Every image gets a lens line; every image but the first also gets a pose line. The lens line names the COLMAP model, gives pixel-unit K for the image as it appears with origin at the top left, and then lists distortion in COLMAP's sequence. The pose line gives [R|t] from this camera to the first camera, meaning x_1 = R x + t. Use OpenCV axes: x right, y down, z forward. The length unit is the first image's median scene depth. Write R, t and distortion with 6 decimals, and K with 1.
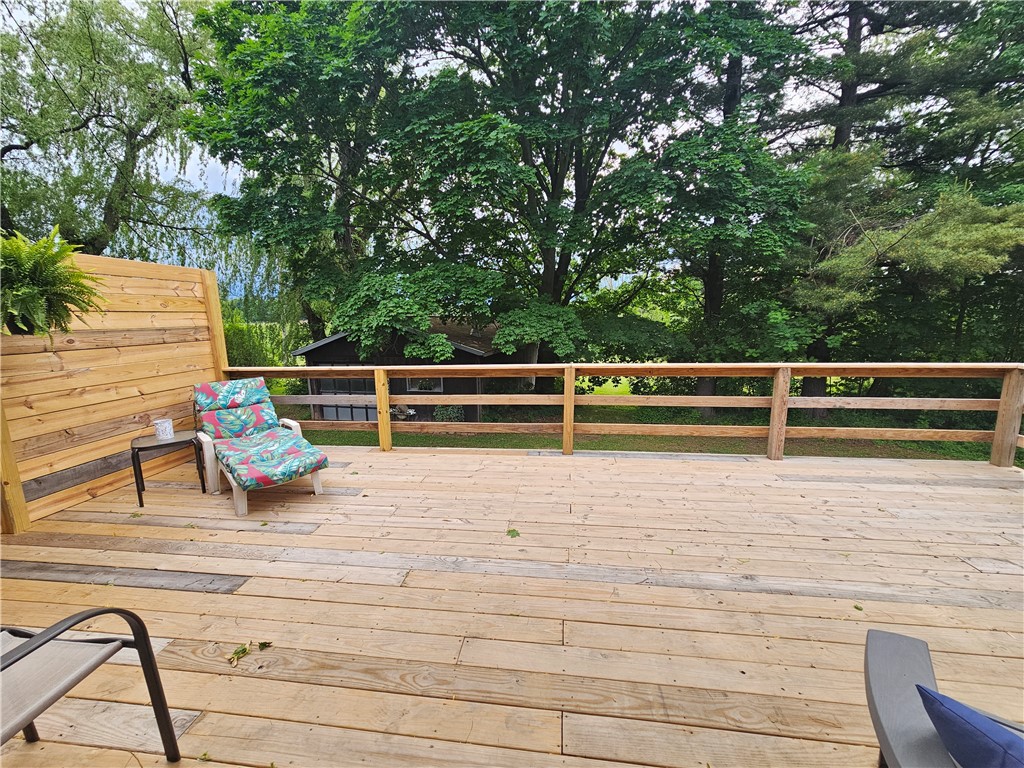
lens RADIAL K [[419.6, 0, 507.6], [0, 419.6, 387.4], [0, 0, 1]] dist [-0.001633, 0.000342]
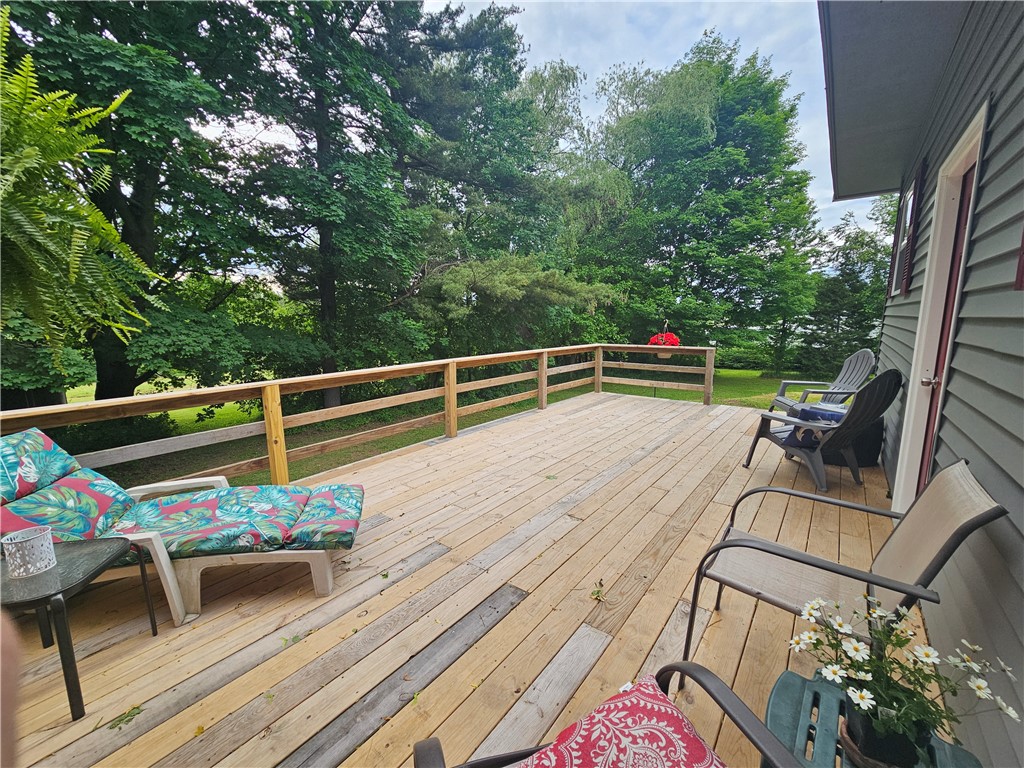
lens RADIAL K [[419.6, 0, 507.6], [0, 419.6, 387.4], [0, 0, 1]] dist [-0.001633, 0.000342]
pose [[0.504577, -0.122611, 0.854616, -0.856400], [0.141738, 0.988198, 0.058092, -0.025254], [-0.851653, 0.091820, 0.516001, 0.293075]]
